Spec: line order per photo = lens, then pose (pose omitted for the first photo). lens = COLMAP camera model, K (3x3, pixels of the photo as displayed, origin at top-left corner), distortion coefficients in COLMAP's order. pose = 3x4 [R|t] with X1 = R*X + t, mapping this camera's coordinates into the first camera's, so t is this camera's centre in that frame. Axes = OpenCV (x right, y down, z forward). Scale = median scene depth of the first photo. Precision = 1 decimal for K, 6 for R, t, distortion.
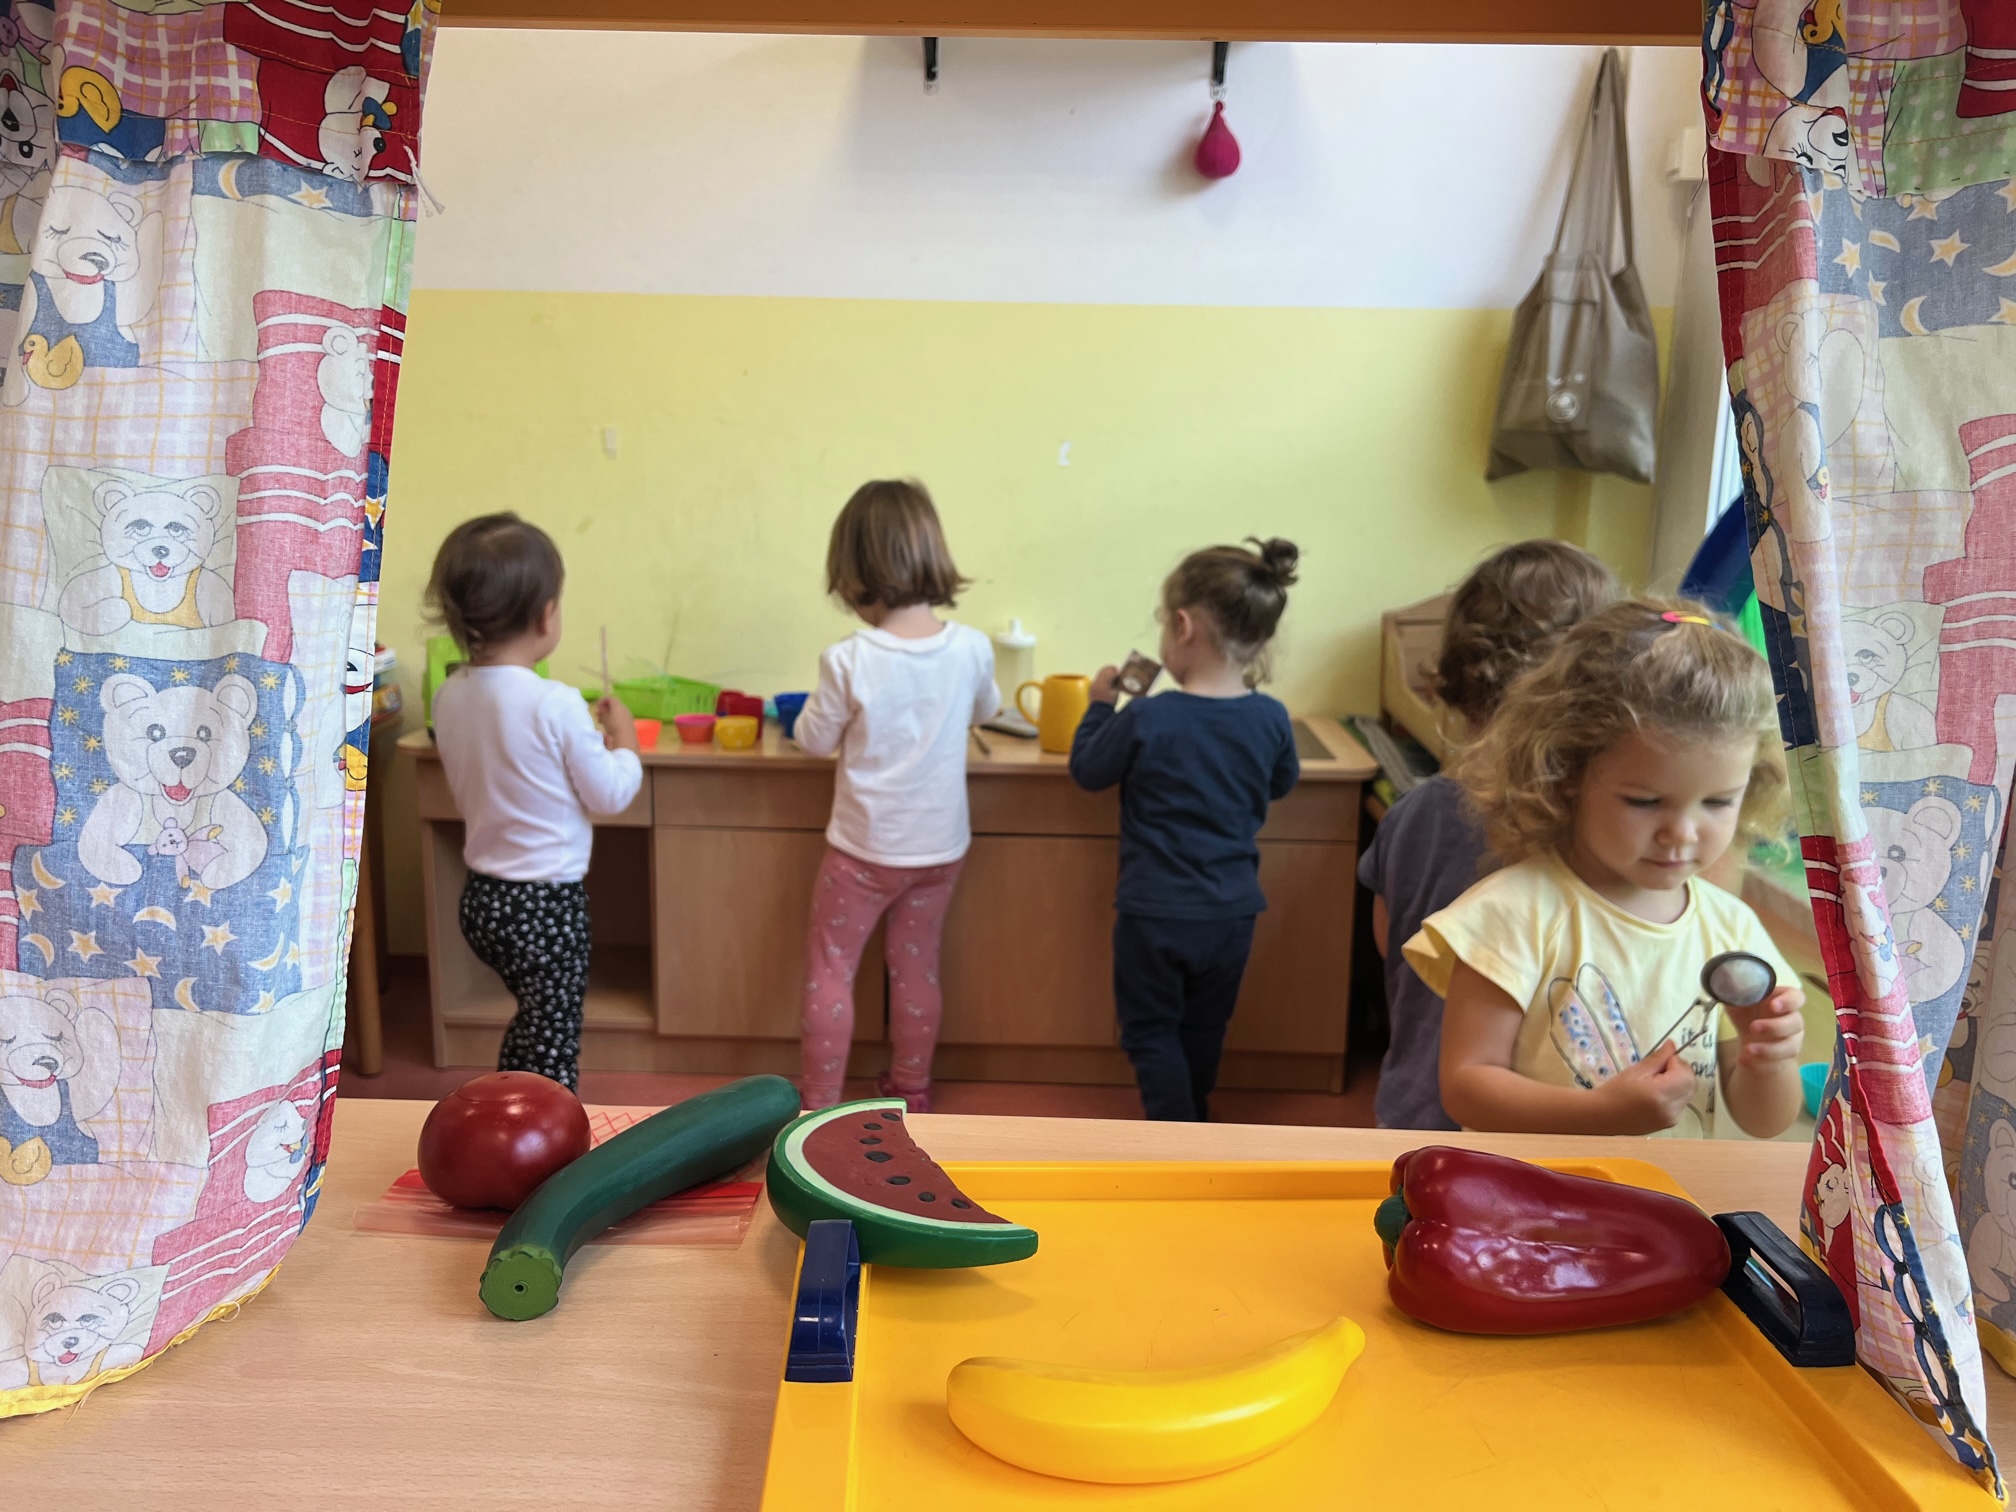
lens RADIAL K [[1526.4, 0, 1009.9], [0, 1526.4, 758.3], [0, 0, 1]] dist [-0.025179, 0.001119]
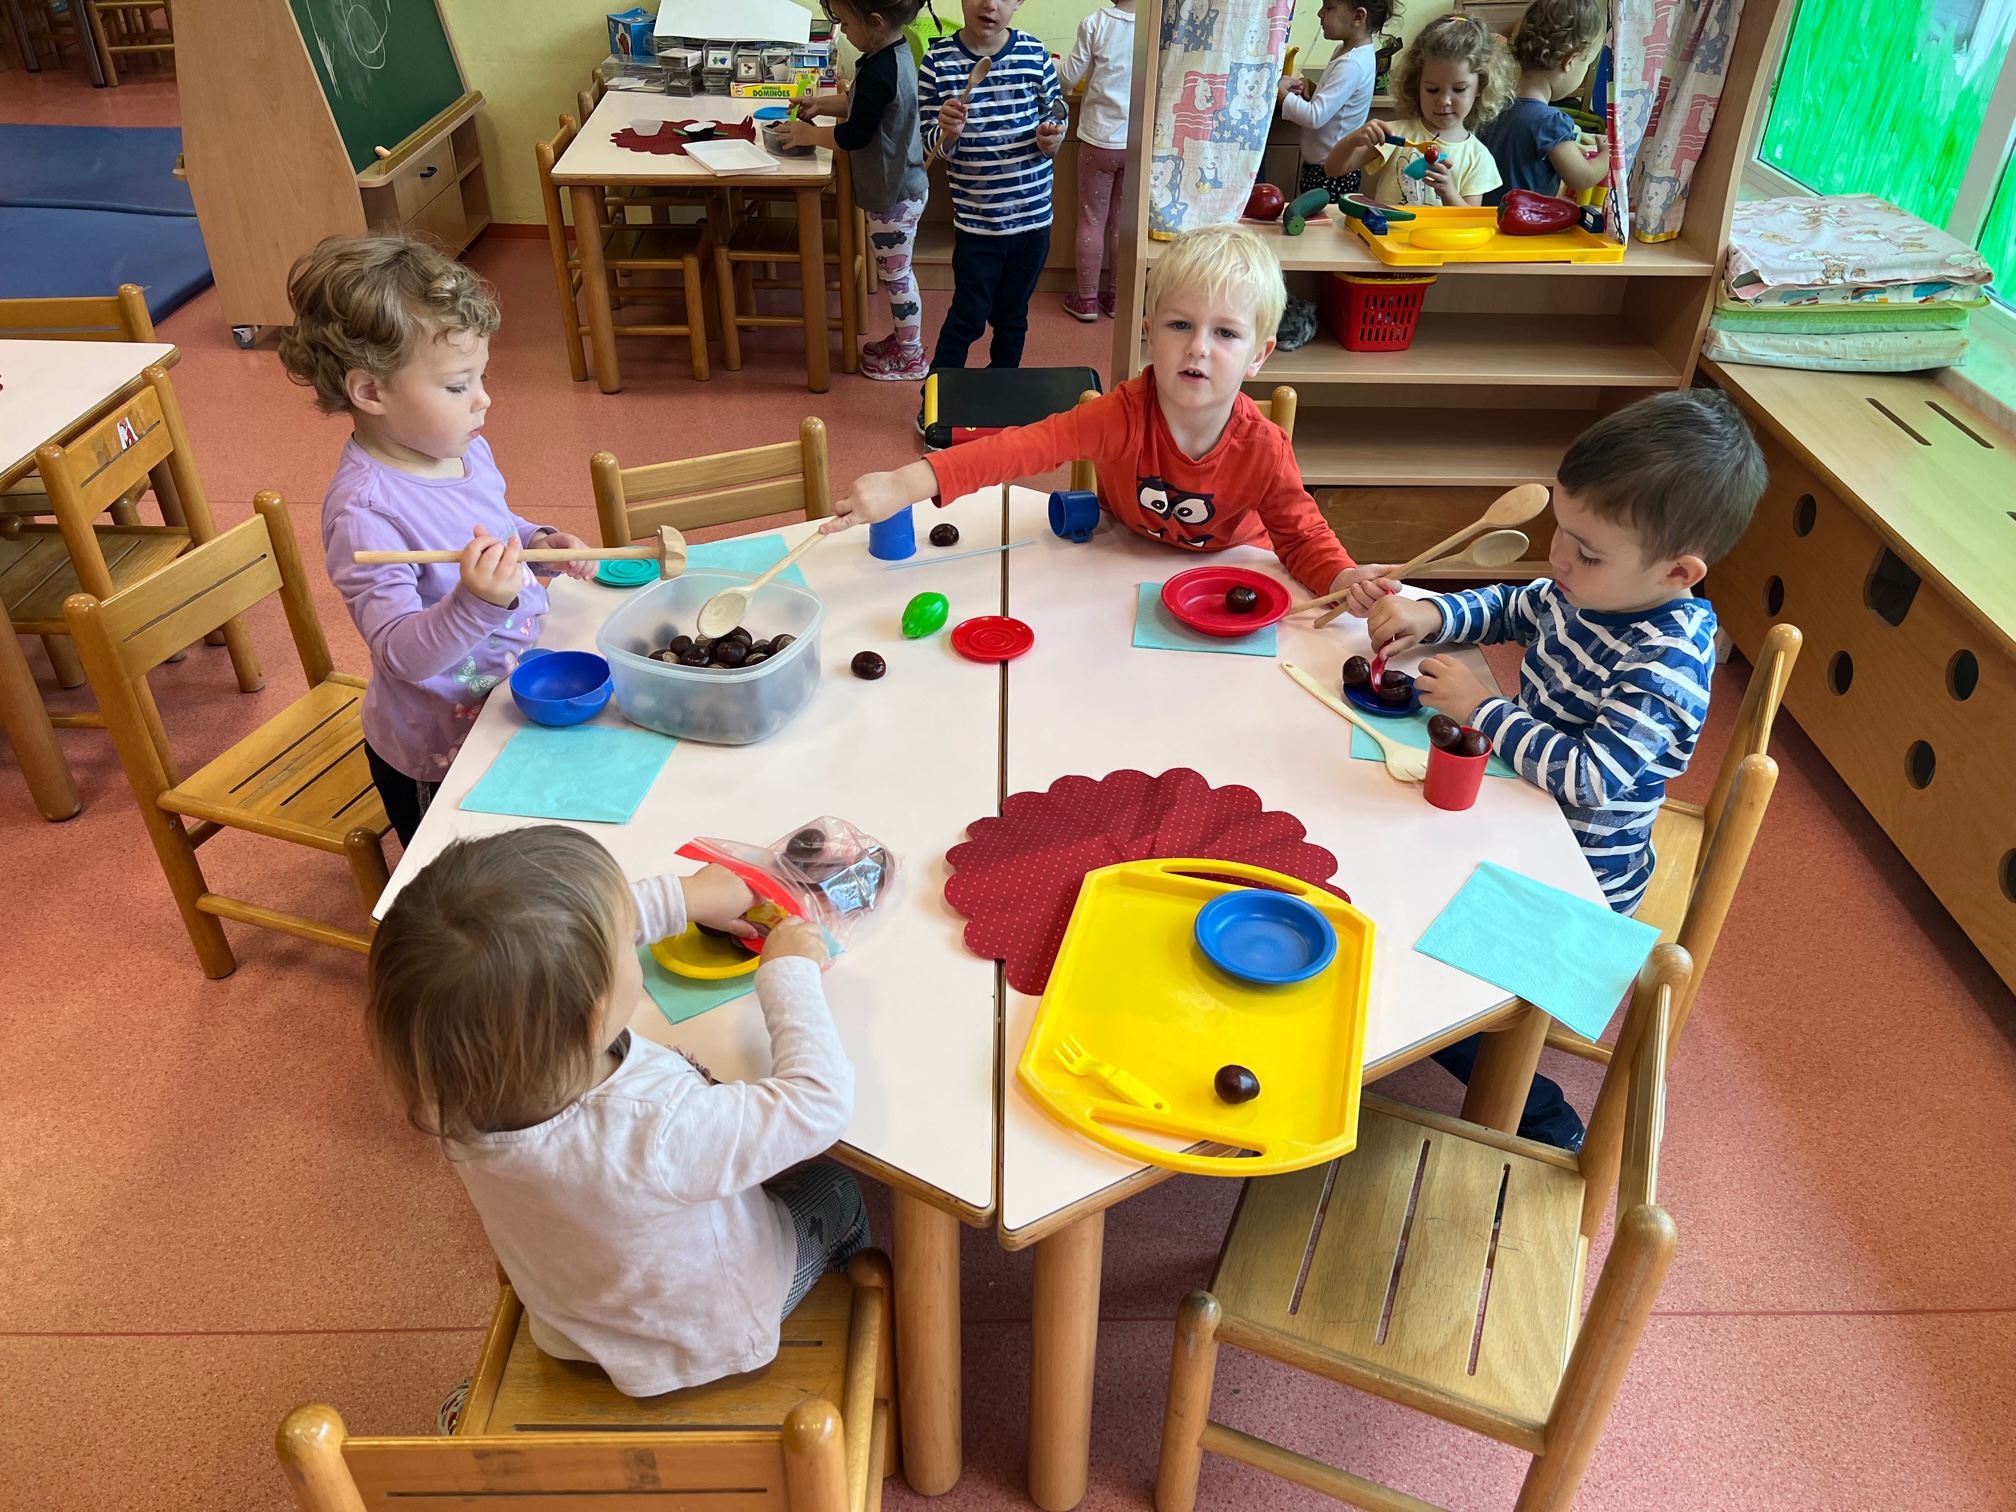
lens RADIAL K [[1526.4, 0, 1009.9], [0, 1526.4, 754.6], [0, 0, 1]] dist [-0.025179, 0.001119]
pose [[0.998152, -0.037382, 0.047900, -1.525391], [0.015275, 0.917405, 0.397661, 0.010644], [-0.058809, -0.396194, 0.916281, -3.754120]]
